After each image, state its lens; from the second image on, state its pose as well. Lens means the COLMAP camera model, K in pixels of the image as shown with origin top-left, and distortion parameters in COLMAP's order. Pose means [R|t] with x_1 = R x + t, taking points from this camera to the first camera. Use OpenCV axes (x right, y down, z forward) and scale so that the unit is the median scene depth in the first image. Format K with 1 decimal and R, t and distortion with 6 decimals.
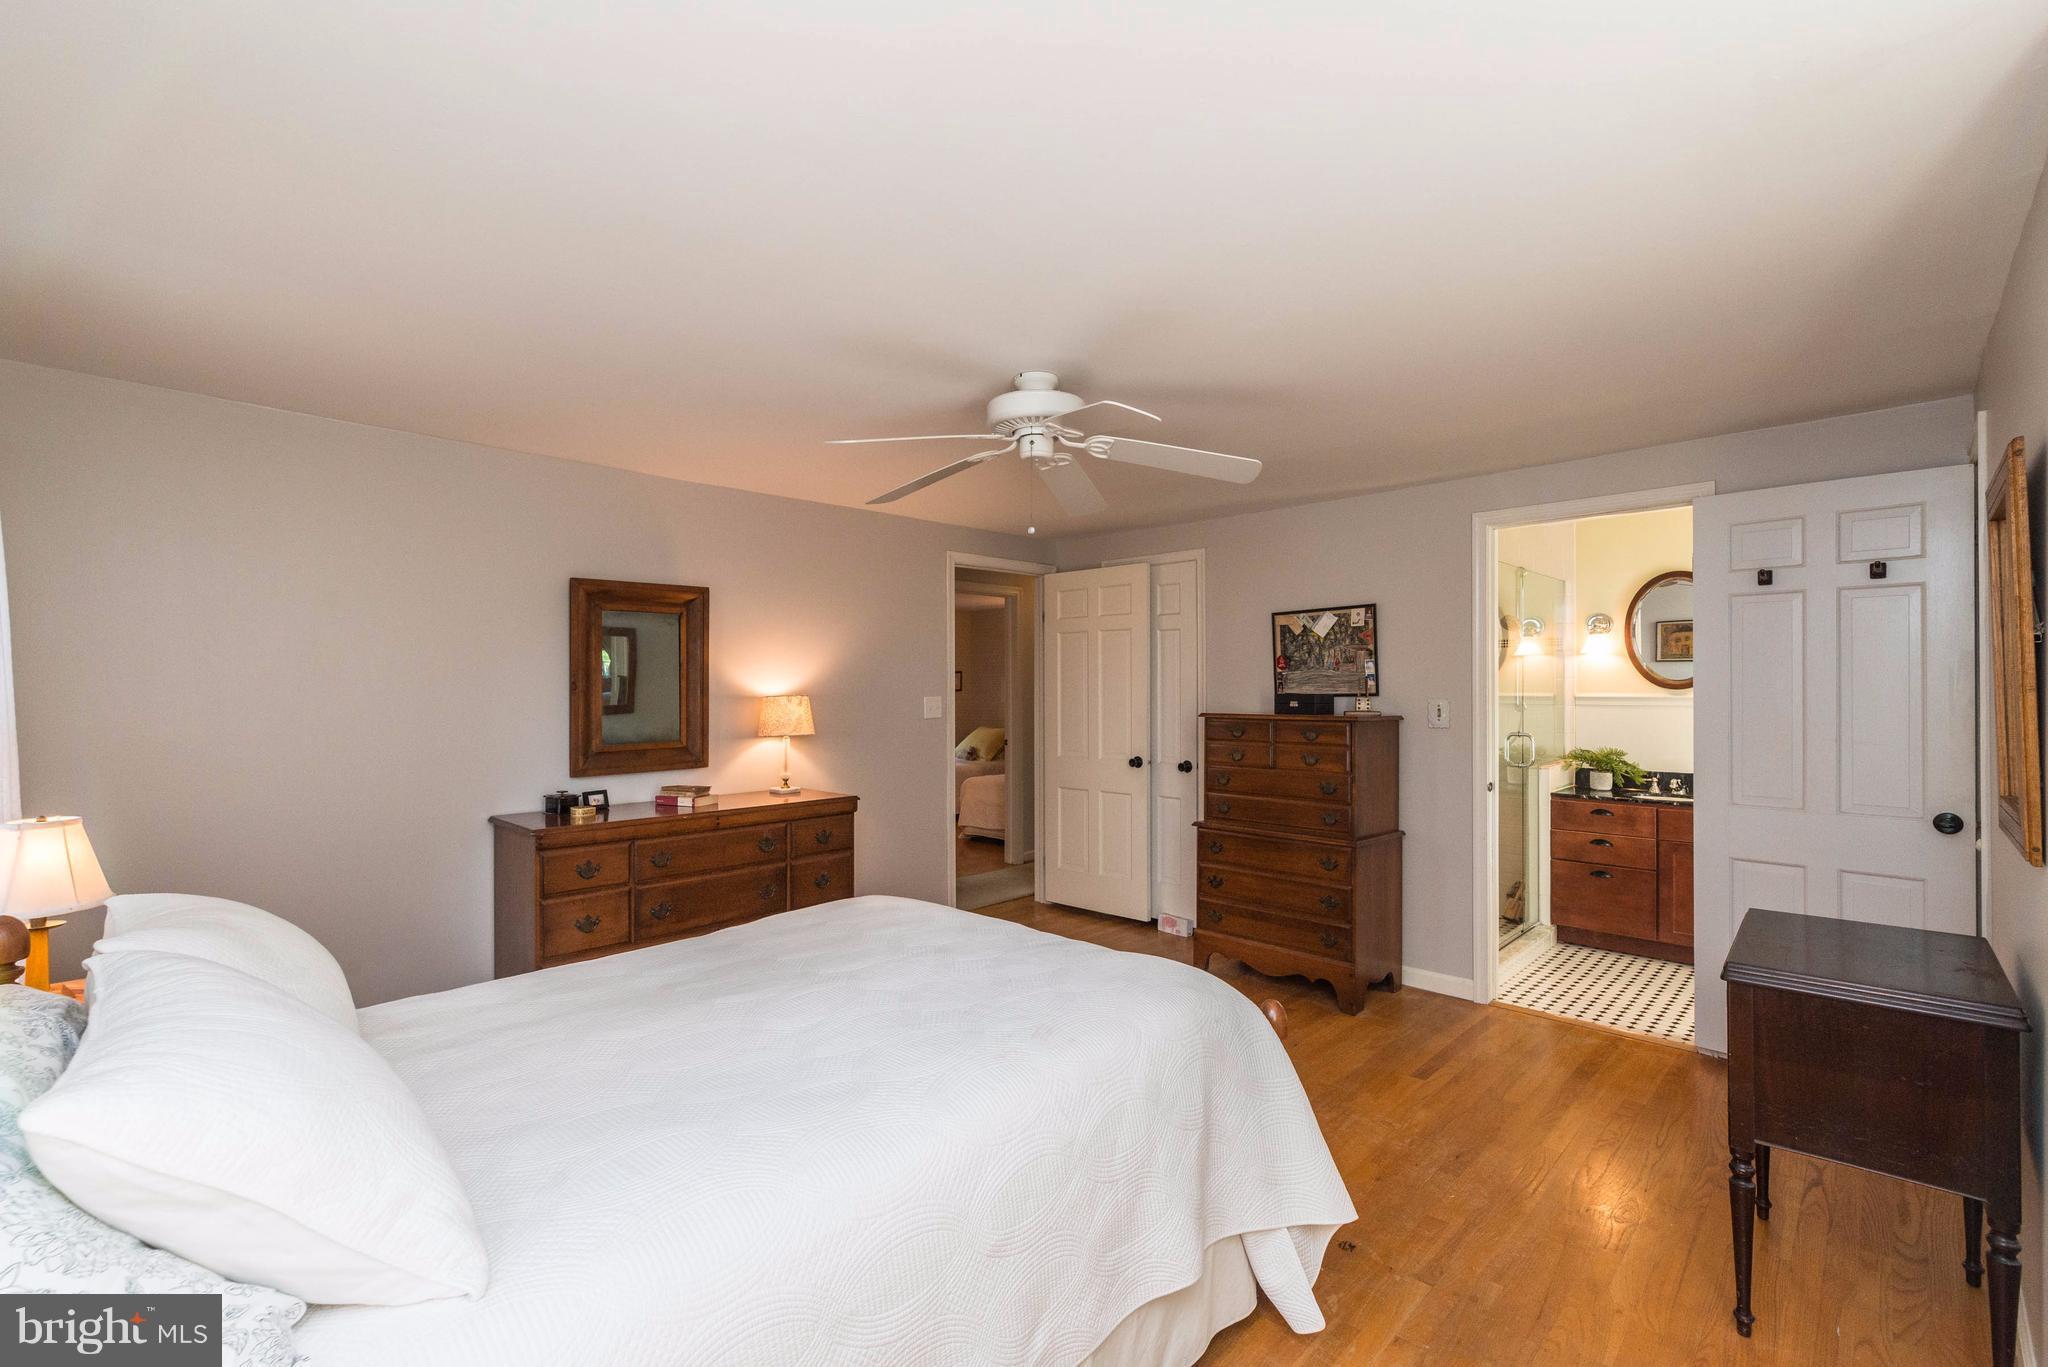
lens RADIAL K [[915.2, 0, 1006.6], [0, 915.2, 677.6], [0, 0, 1]] dist [0.000876, -0.000012]
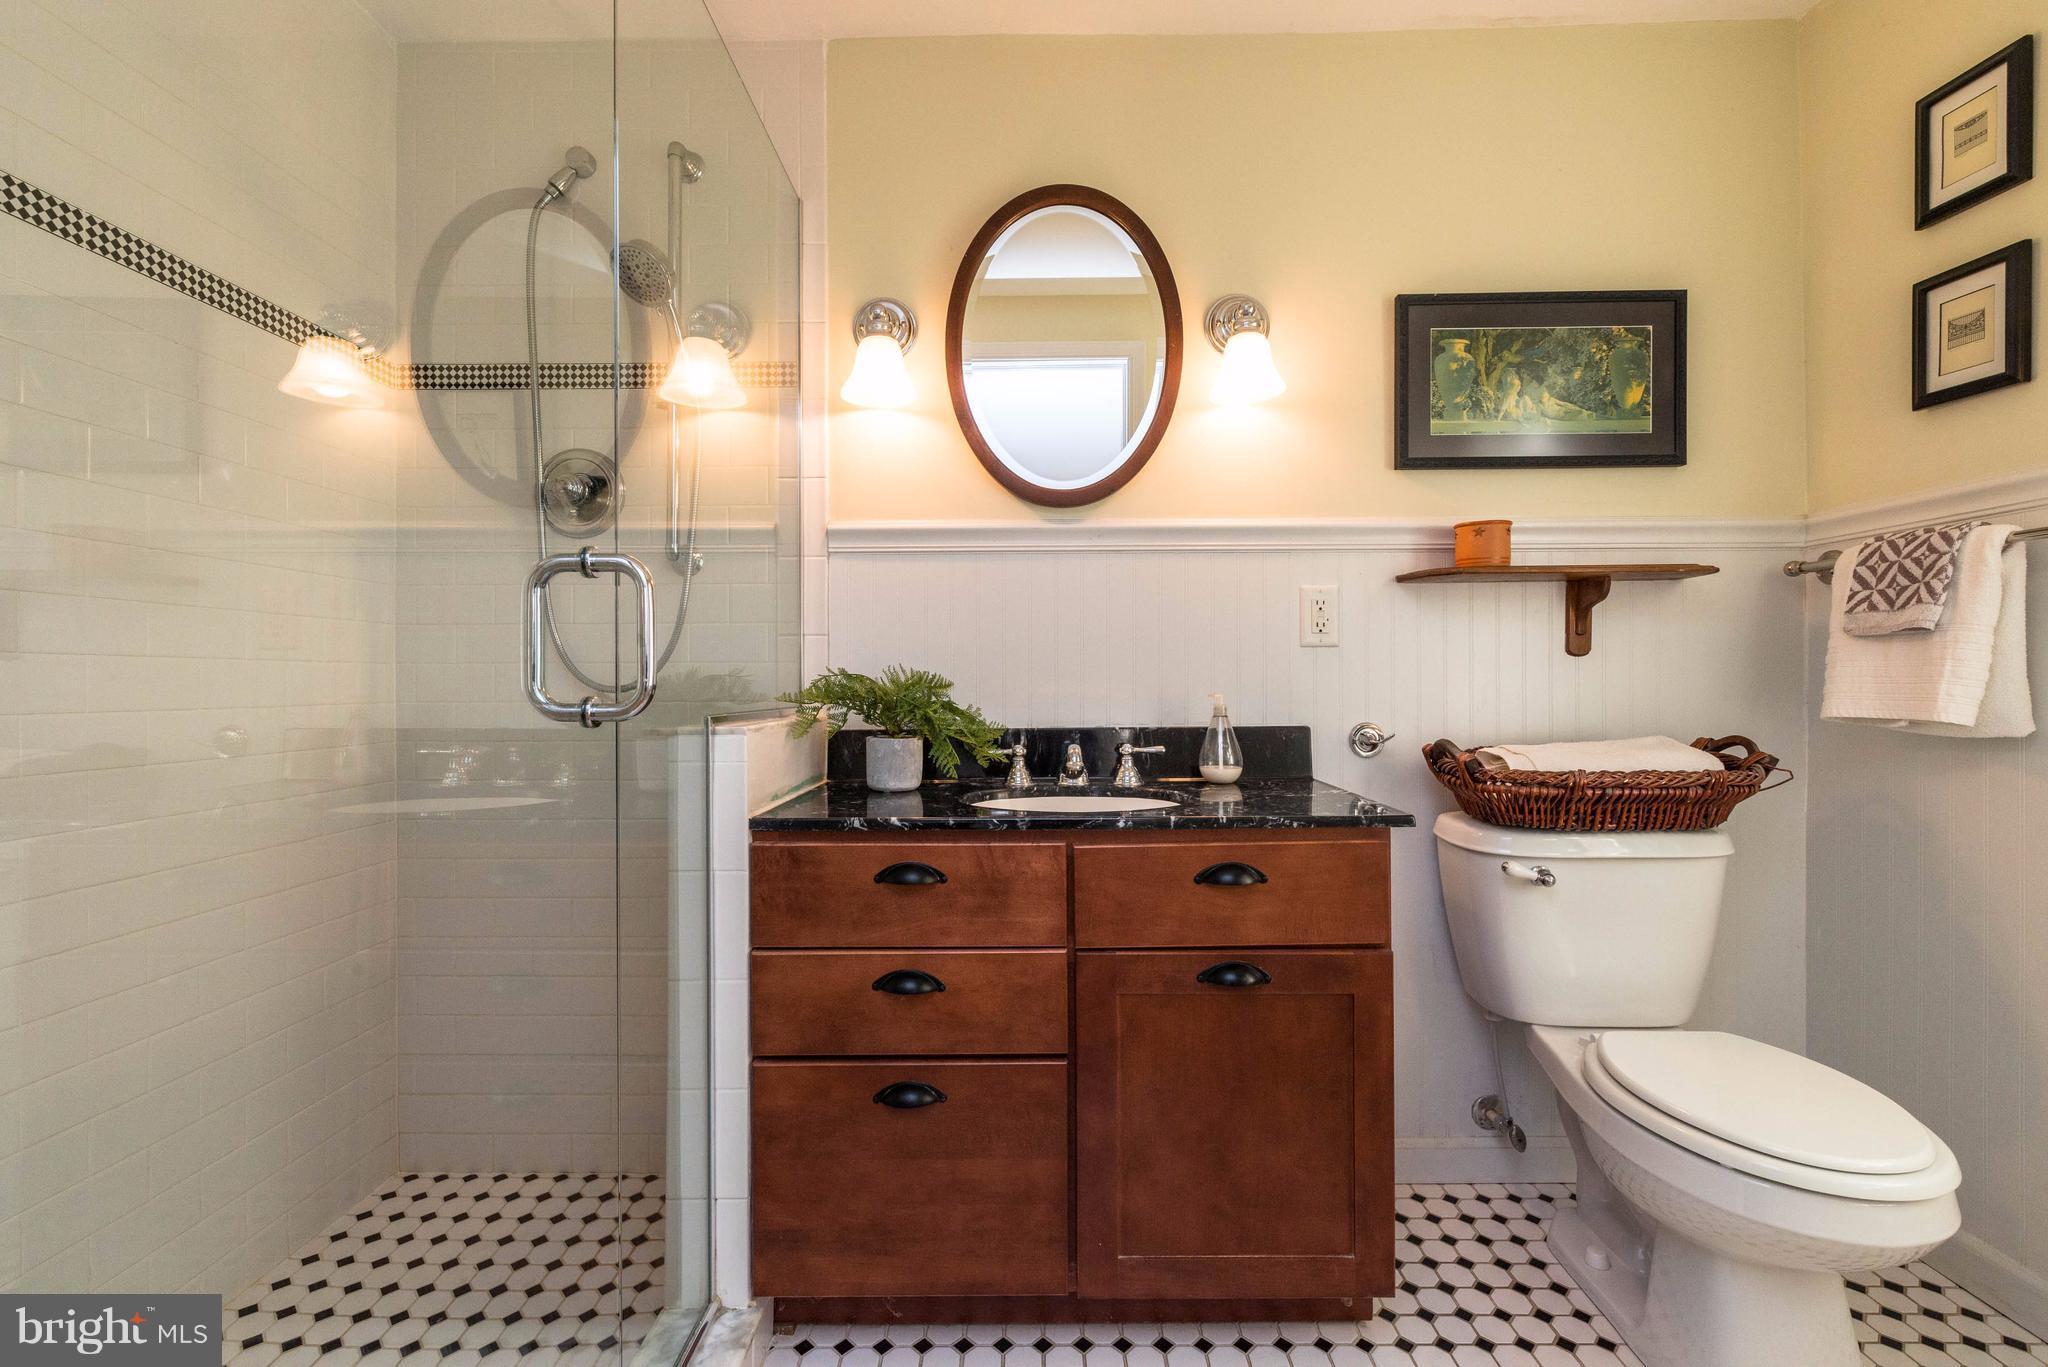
lens RADIAL K [[883.4, 0, 1023.2], [0, 883.4, 683.0], [0, 0, 1]] dist [-0.003346, 0.000295]
pose [[0.721105, -0.005749, 0.692802, 0.464497], [0.002963, 0.999982, 0.005214, 0.082595], [-0.692820, -0.001707, 0.721109, 0.742483]]
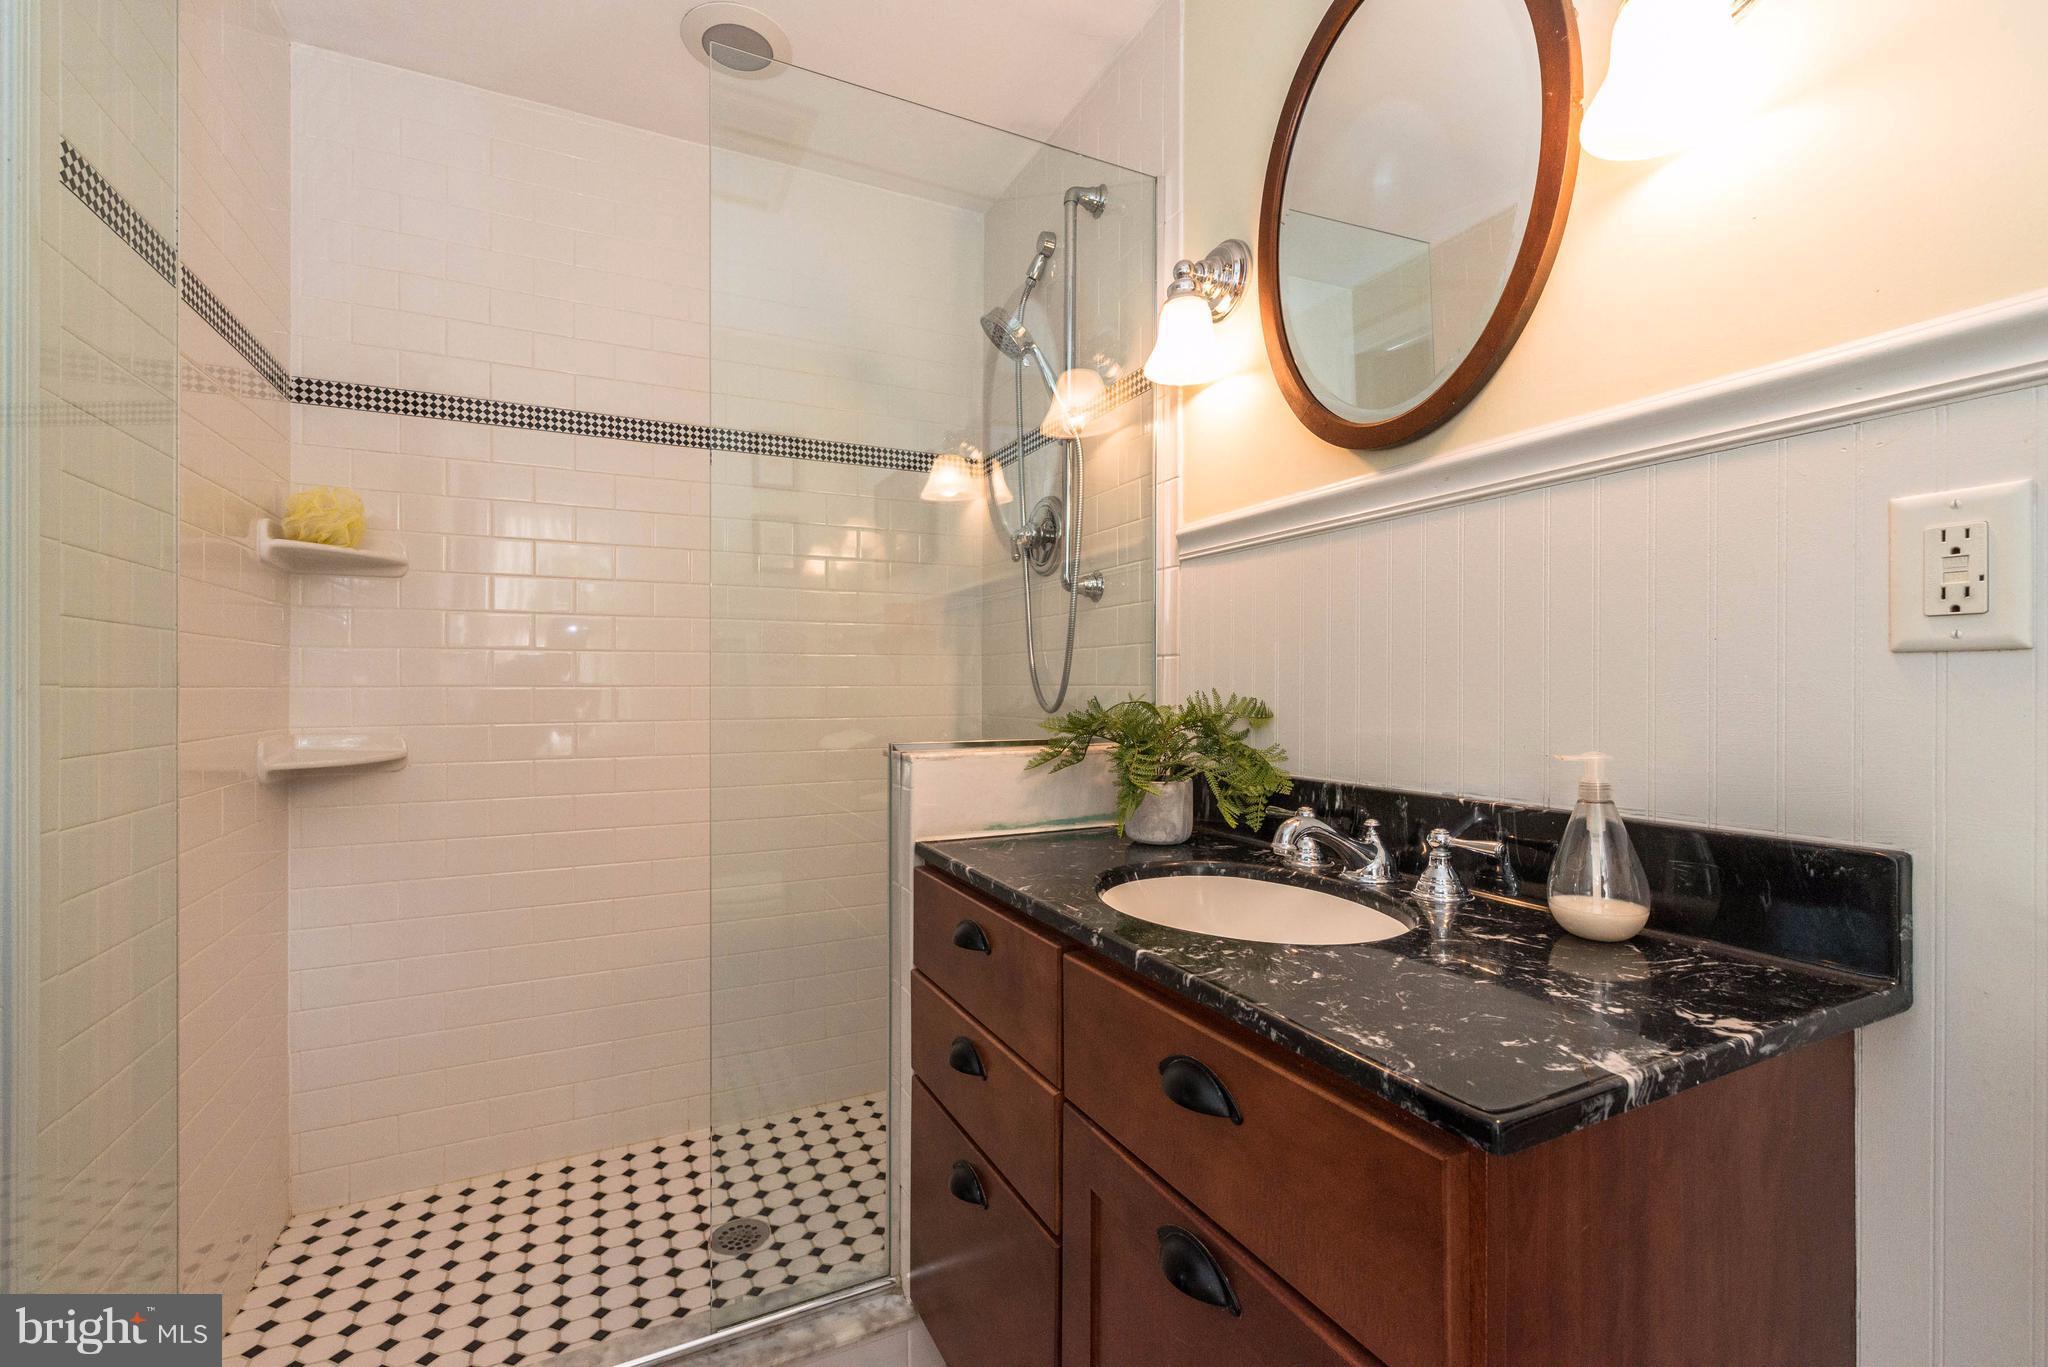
lens RADIAL K [[883.4, 0, 1028.2], [0, 883.4, 680.1], [0, 0, 1]] dist [-0.003346, 0.000295]
pose [[0.943442, -0.003866, -0.331516, 0.713320], [0.002545, 0.999987, -0.004420, 0.074868], [0.331529, 0.003327, 0.943439, 0.741057]]
